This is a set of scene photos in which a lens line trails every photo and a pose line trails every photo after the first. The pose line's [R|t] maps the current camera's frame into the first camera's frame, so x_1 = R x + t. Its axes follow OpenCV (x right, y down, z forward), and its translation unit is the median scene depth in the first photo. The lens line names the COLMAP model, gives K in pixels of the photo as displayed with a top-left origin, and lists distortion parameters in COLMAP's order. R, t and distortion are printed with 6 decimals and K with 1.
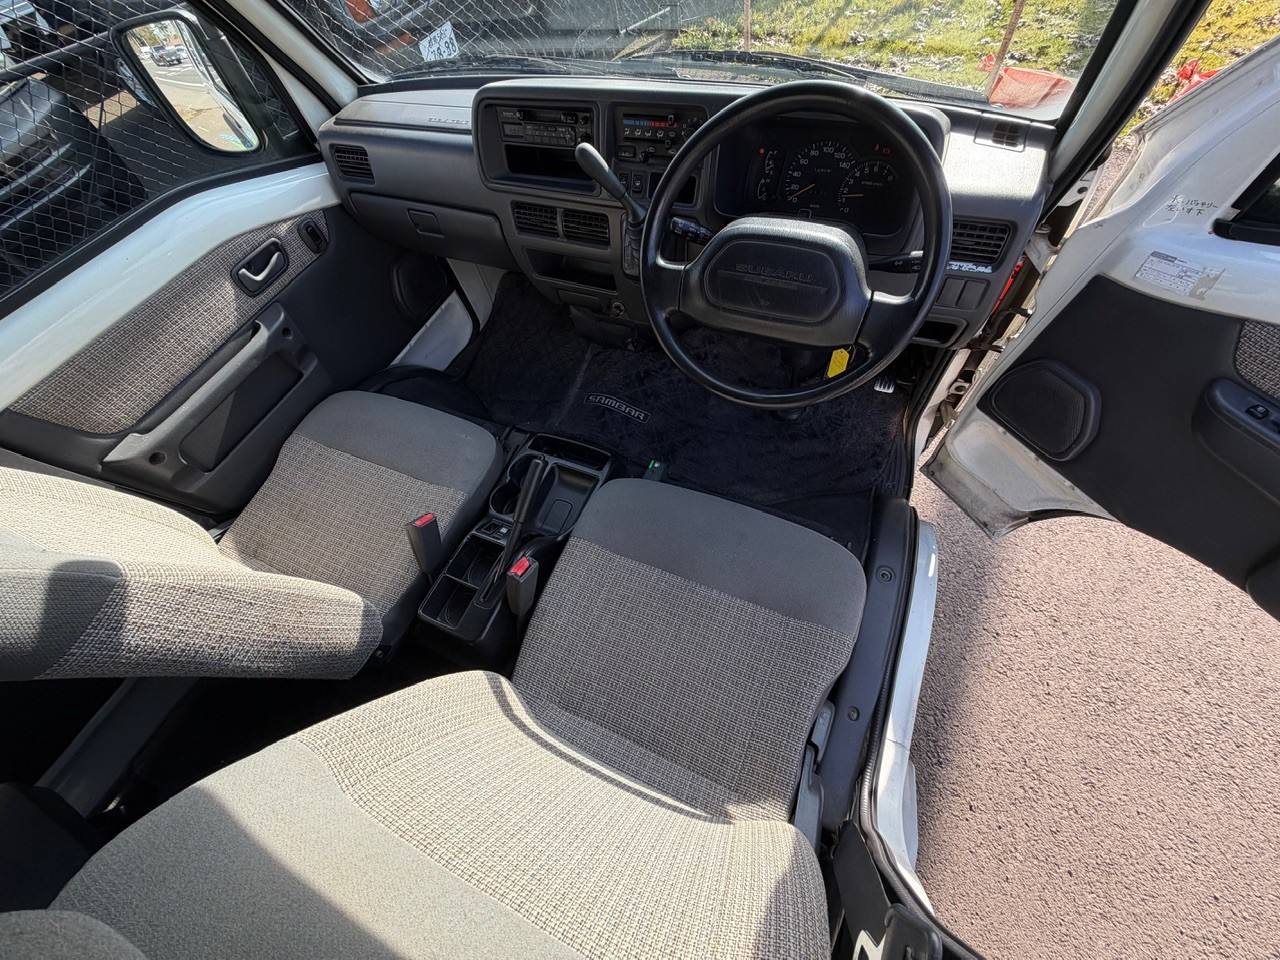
lens RADIAL K [[506.8, 0, 638.1], [0, 506.8, 474.7], [0, 0, 1]] dist [-0.001408, 0.001232]
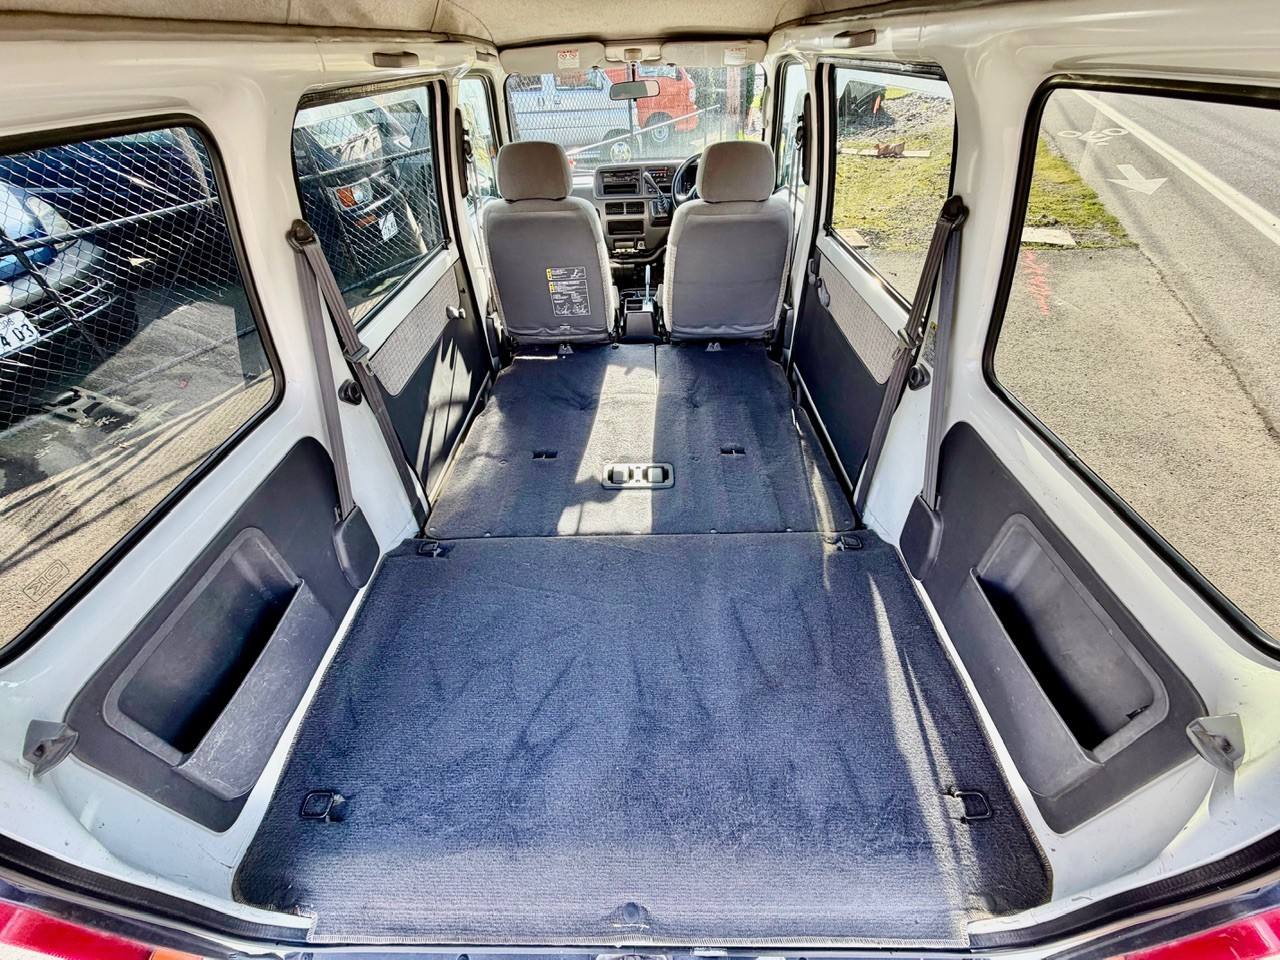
lens RADIAL K [[506.8, 0, 636.8], [0, 506.8, 479.9], [0, 0, 1]] dist [-0.001408, 0.001232]
pose [[0.916419, -0.185523, 0.354622, -1.246556], [0.290807, 0.917440, -0.271542, 1.528928], [-0.274967, 0.351972, 0.894712, -0.931883]]
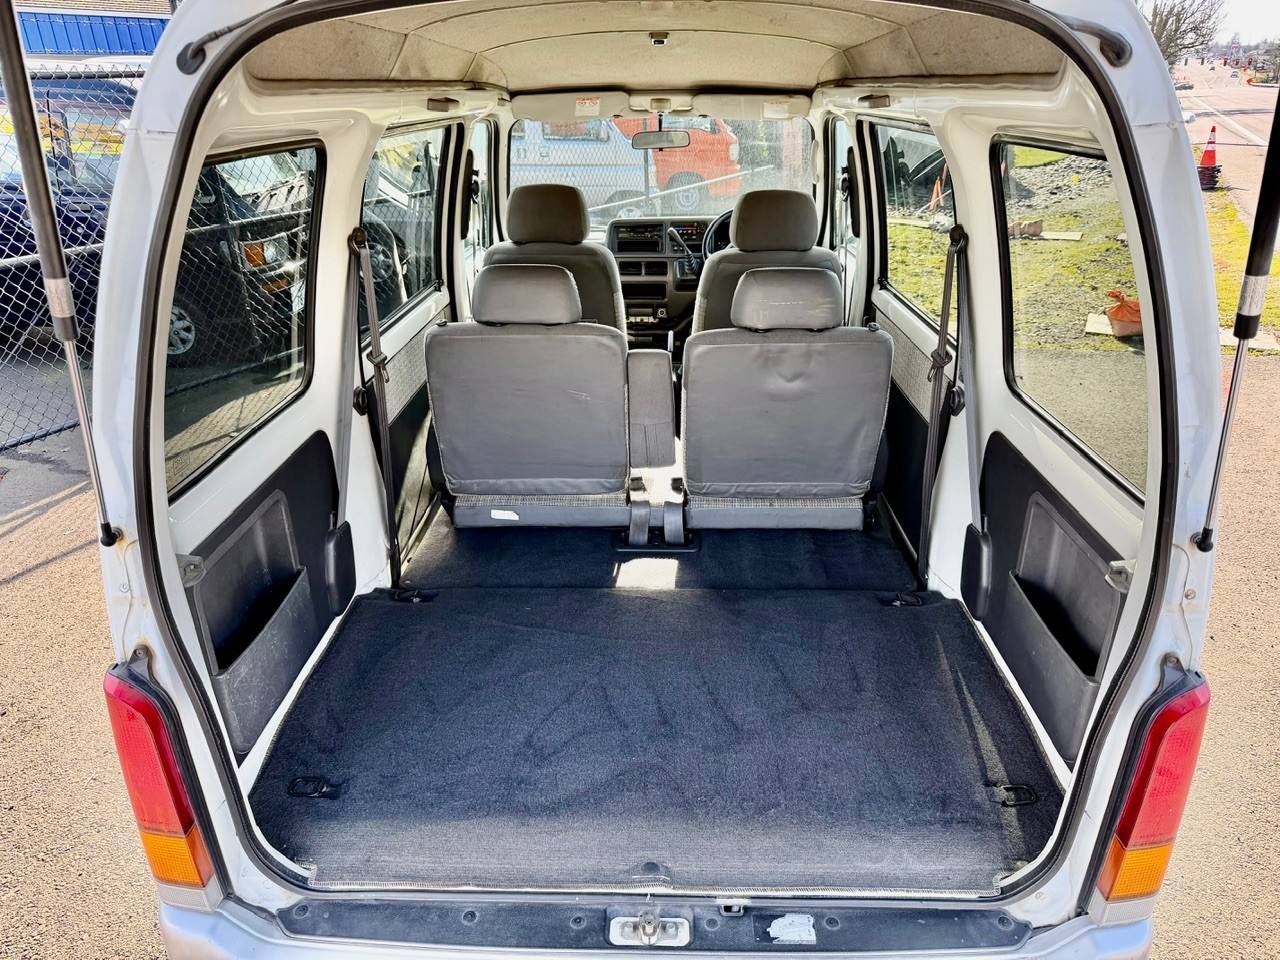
lens RADIAL K [[902.8, 0, 637.4], [0, 902.8, 497.5], [0, 0, 1]] dist [0.049174, -0.077367]
pose [[0.919619, -0.048361, 0.389822, -1.620614], [0.263042, 0.812851, -0.519694, 2.187685], [-0.291734, 0.580460, 0.760235, -1.326239]]
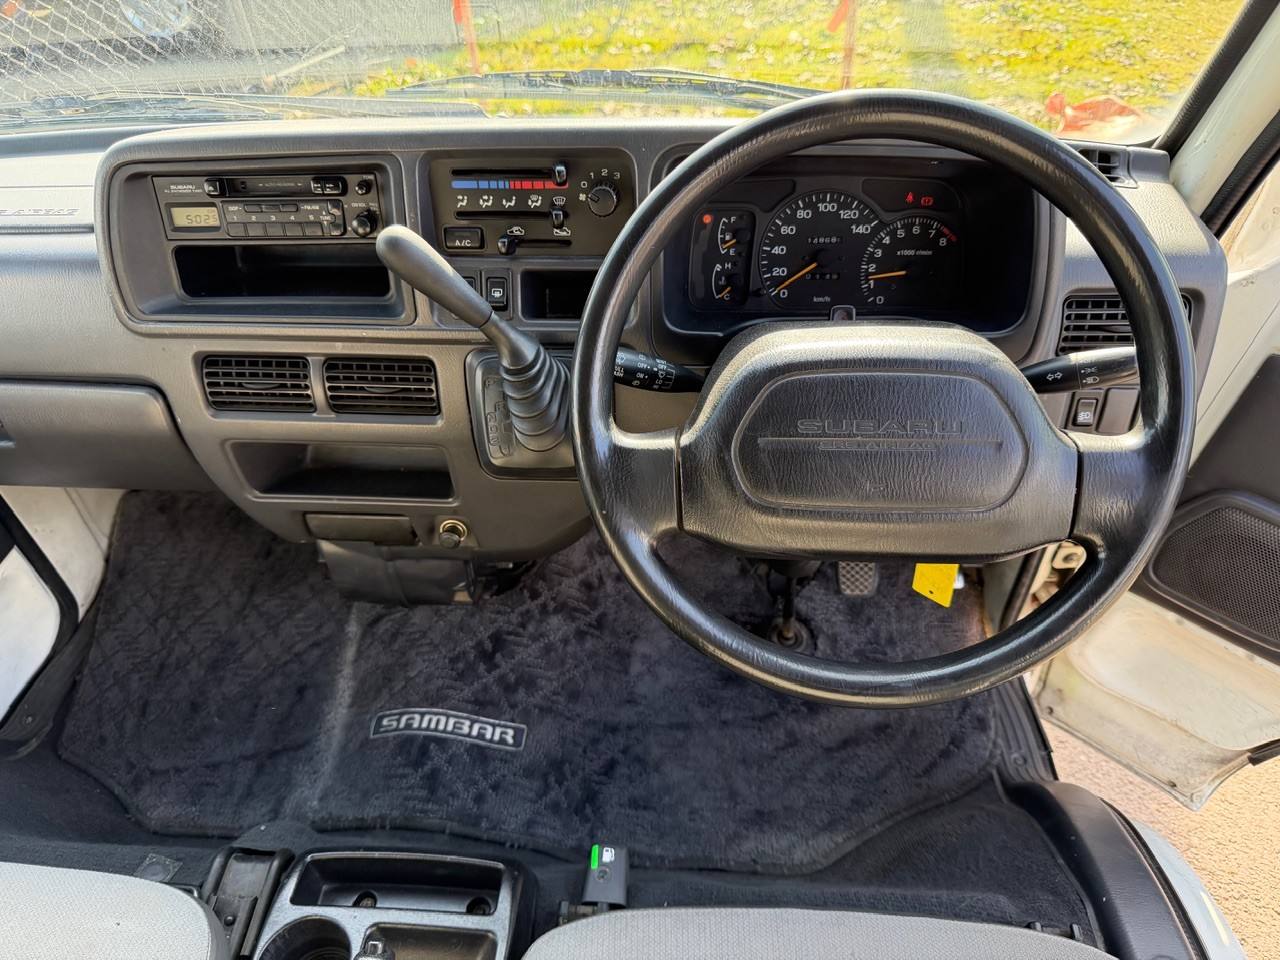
lens RADIAL K [[902.8, 0, 631.7], [0, 902.8, 478.9], [0, 0, 1]] dist [0.049174, -0.077367]
pose [[0.937834, -0.157035, 0.309527, -0.139367], [0.243837, 0.932743, -0.265582, -0.113058], [-0.247003, 0.324546, 0.913049, 0.180002]]
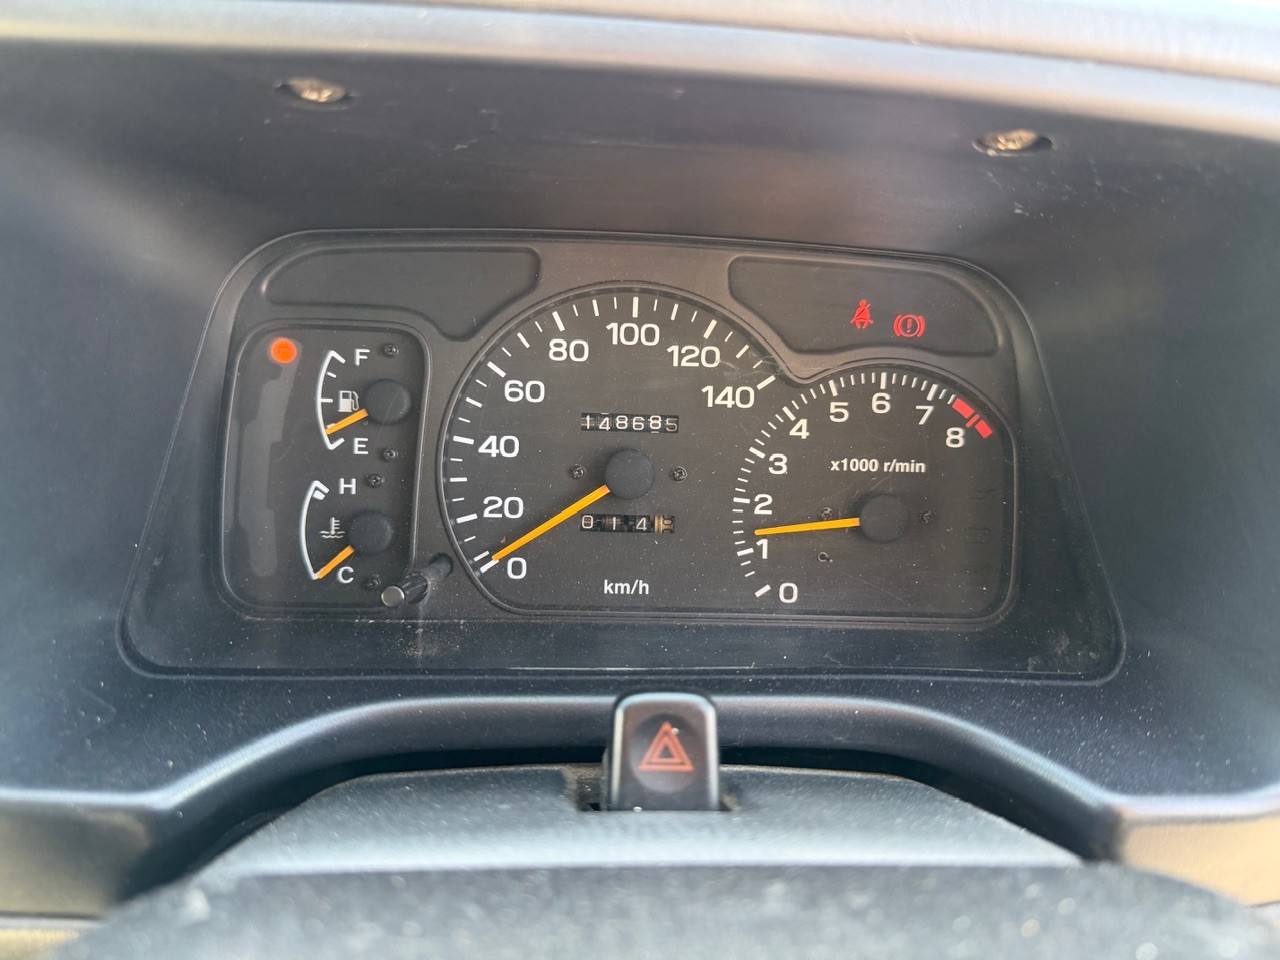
lens RADIAL K [[902.8, 0, 638.5], [0, 902.8, 480.2], [0, 0, 1]] dist [0.049174, -0.077367]
pose [[0.898216, -0.055091, 0.436088, 0.167603], [0.270710, 0.850965, -0.450083, -0.329573], [-0.346300, 0.522326, 0.779264, 0.573510]]
